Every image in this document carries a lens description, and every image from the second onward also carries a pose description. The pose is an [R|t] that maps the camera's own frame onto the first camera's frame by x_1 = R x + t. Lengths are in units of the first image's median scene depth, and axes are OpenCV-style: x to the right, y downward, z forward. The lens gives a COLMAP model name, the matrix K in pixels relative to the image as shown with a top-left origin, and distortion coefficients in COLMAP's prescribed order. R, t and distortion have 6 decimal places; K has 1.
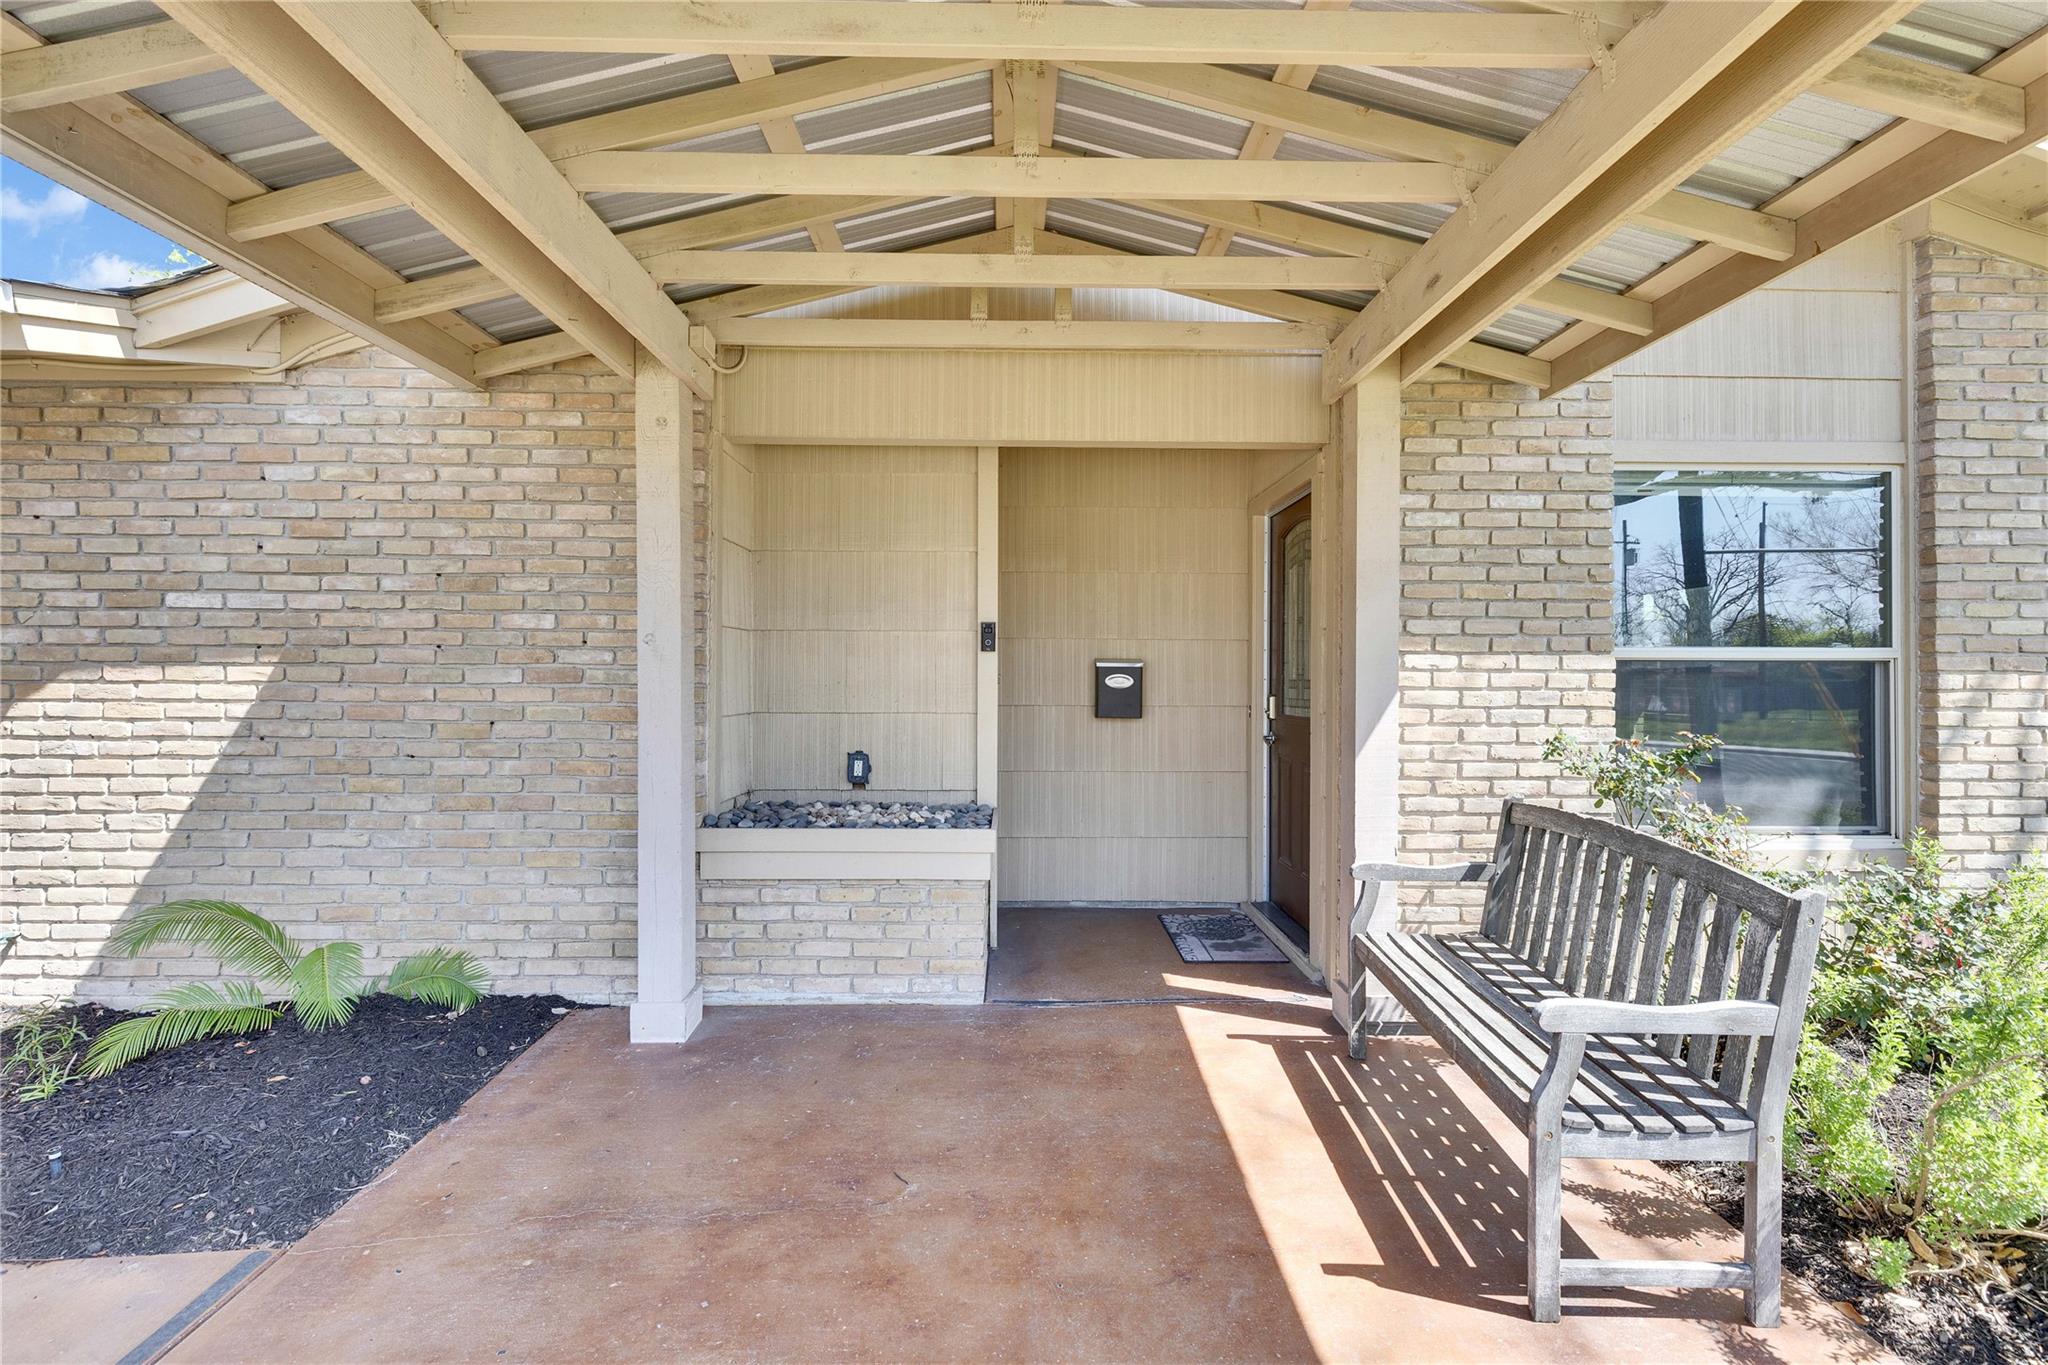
lens RADIAL K [[913.6, 0, 1032.5], [0, 913.6, 673.7], [0, 0, 1]] dist [0.000657, 0.000082]
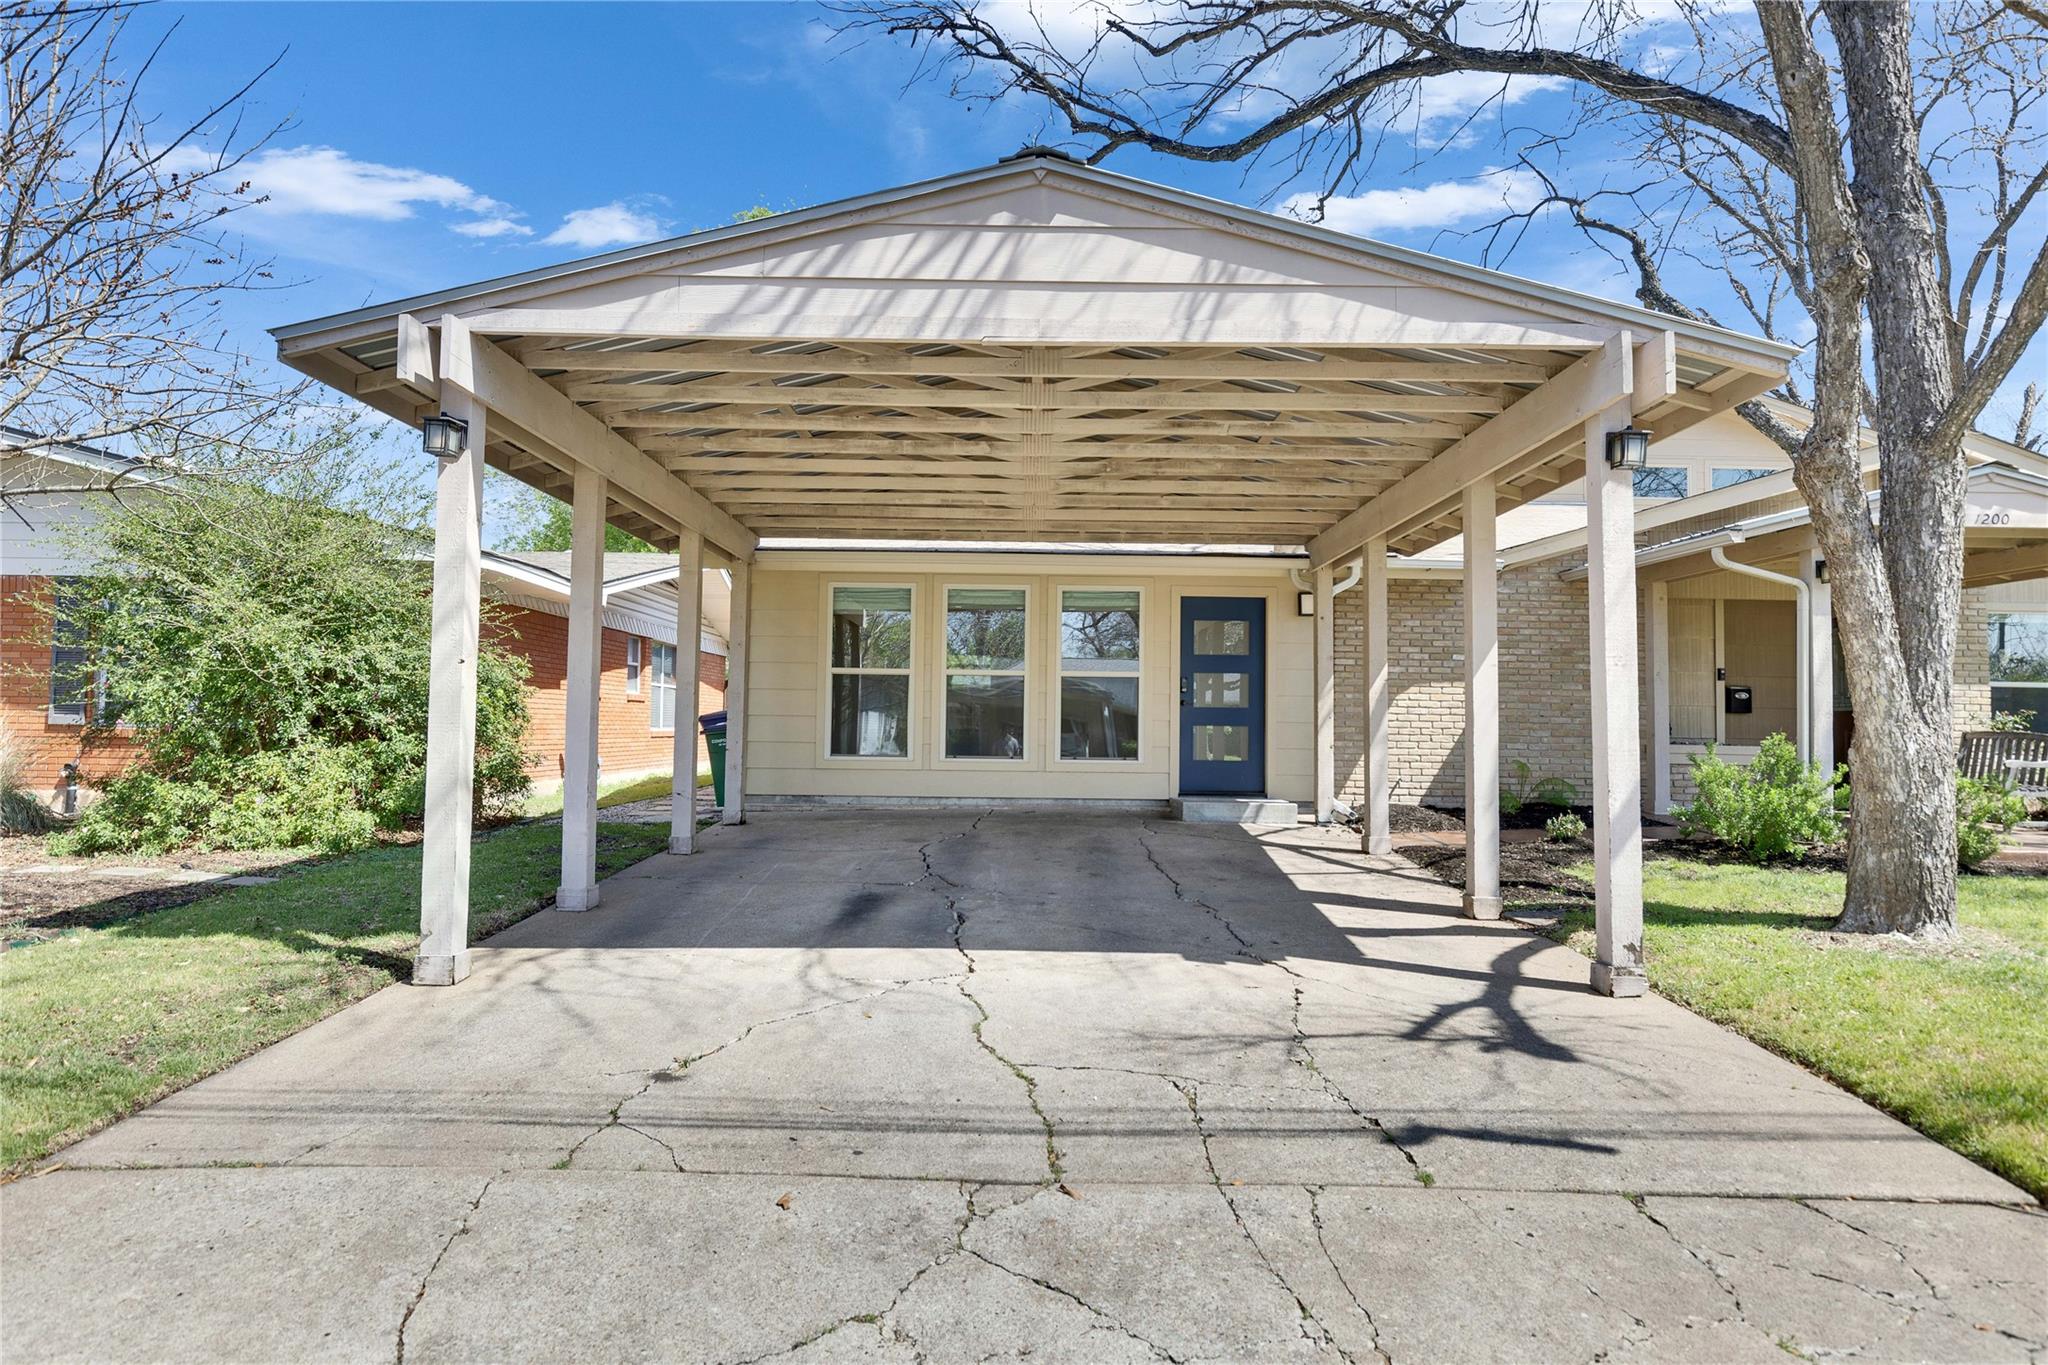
lens RADIAL K [[1171.0, 0, 1024.0], [0, 1171.0, 682.5], [0, 0, 1]] dist [0.000463, 0.000724]
pose [[0.999857, 0.013475, -0.010169, -2.181115], [-0.013830, 0.999267, -0.035703, 0.136252], [0.009680, 0.035839, 0.999311, -2.480631]]
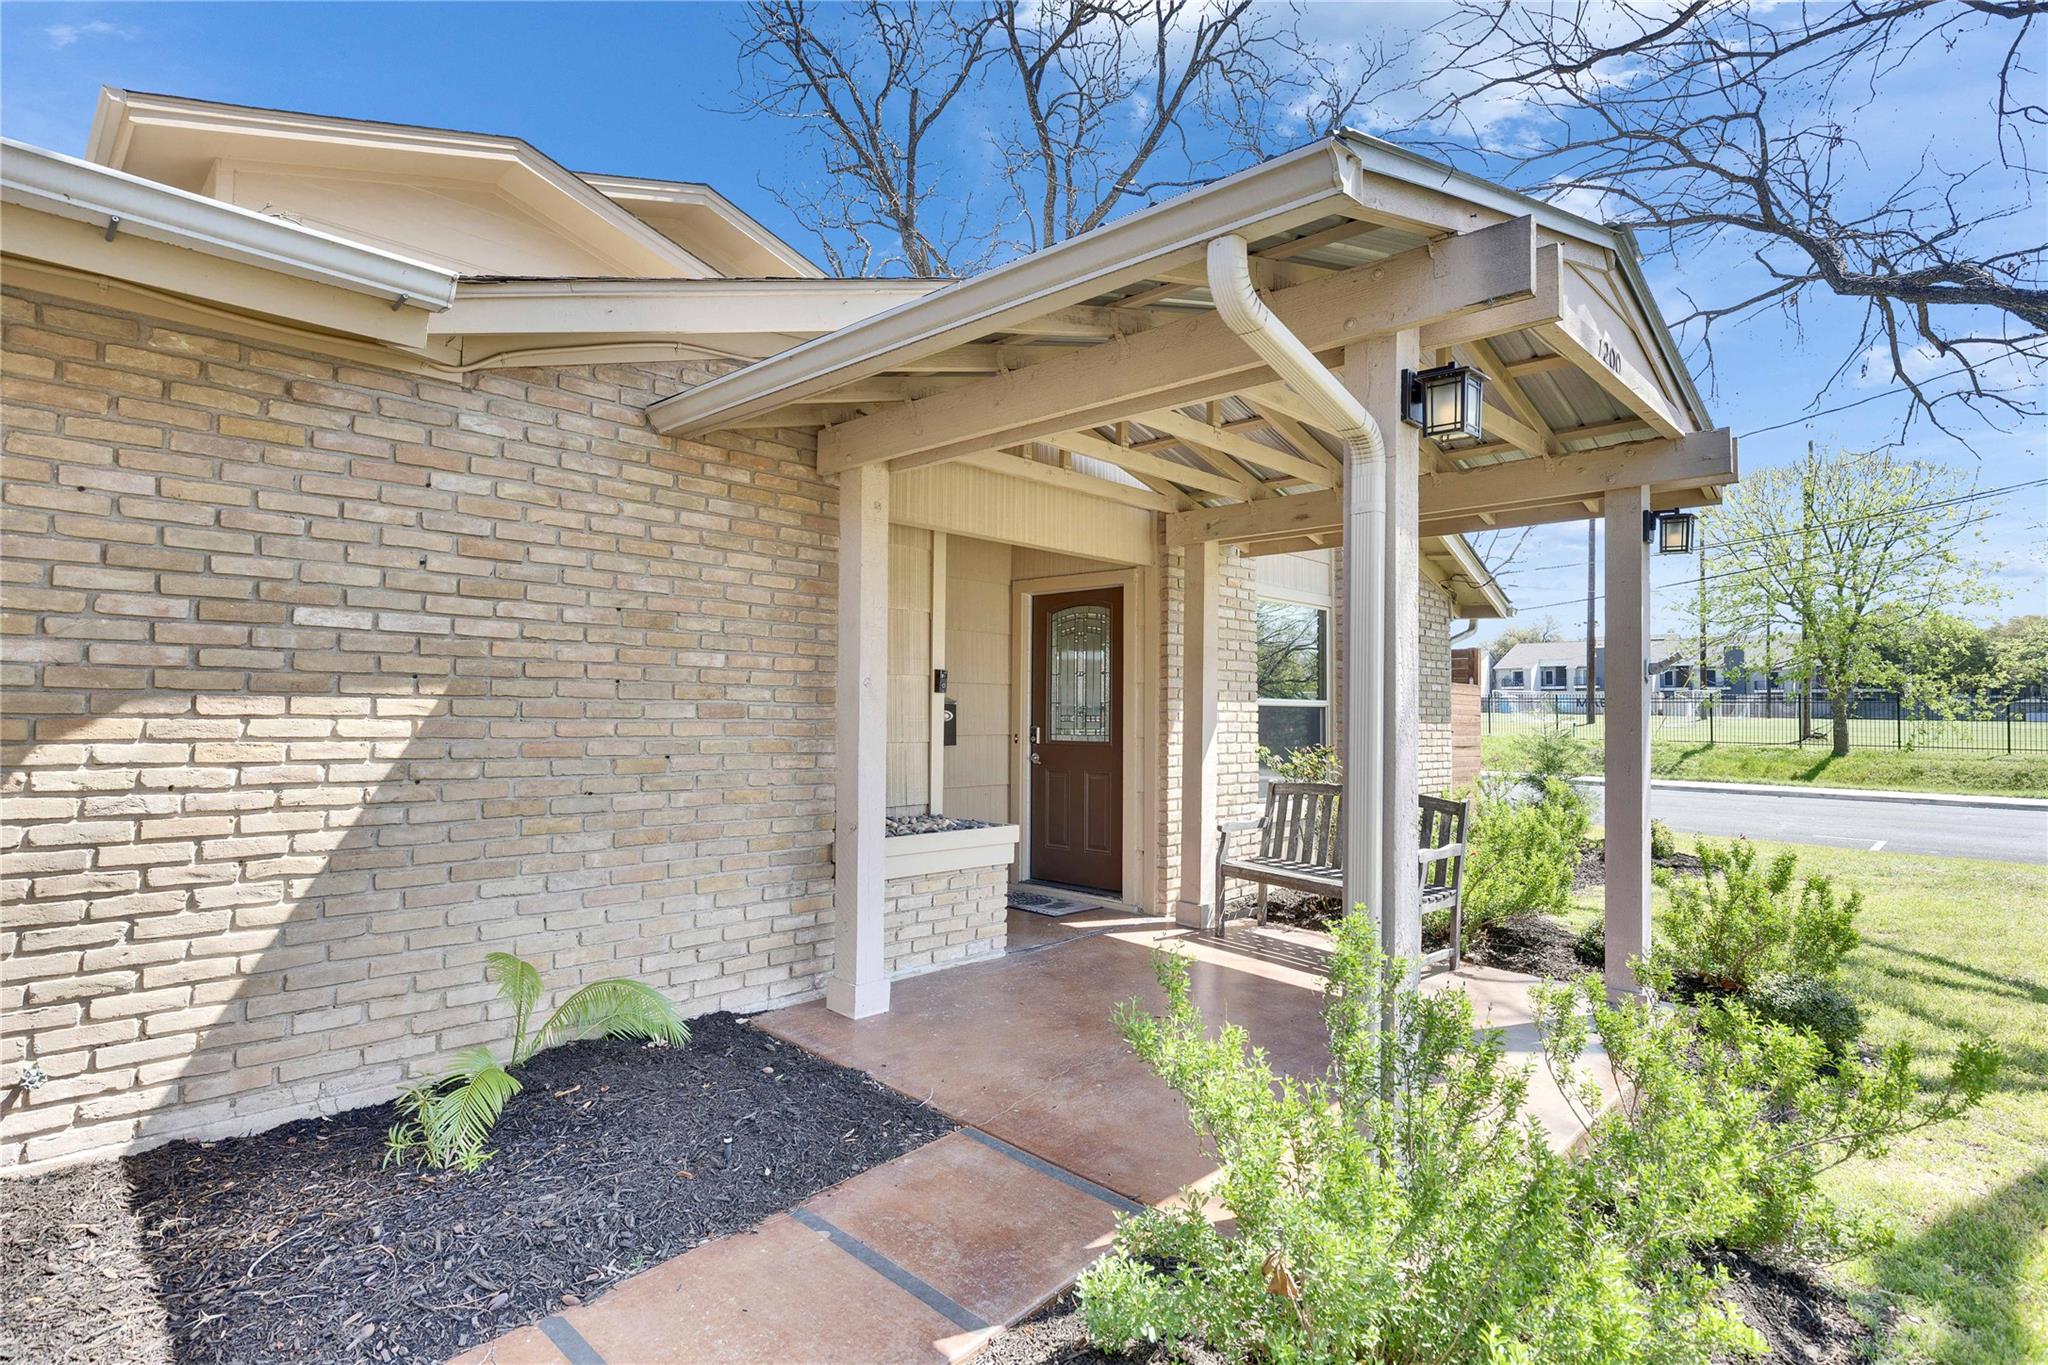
lens RADIAL K [[1027.2, 0, 1036.0], [0, 1027.2, 679.1], [0, 0, 1]] dist [-0.003659, -0.000513]
pose [[0.703055, 0.027566, 0.710601, -1.128382], [-0.008179, 0.999496, -0.030680, -0.001690], [-0.711089, 0.015758, 0.702926, -0.107835]]
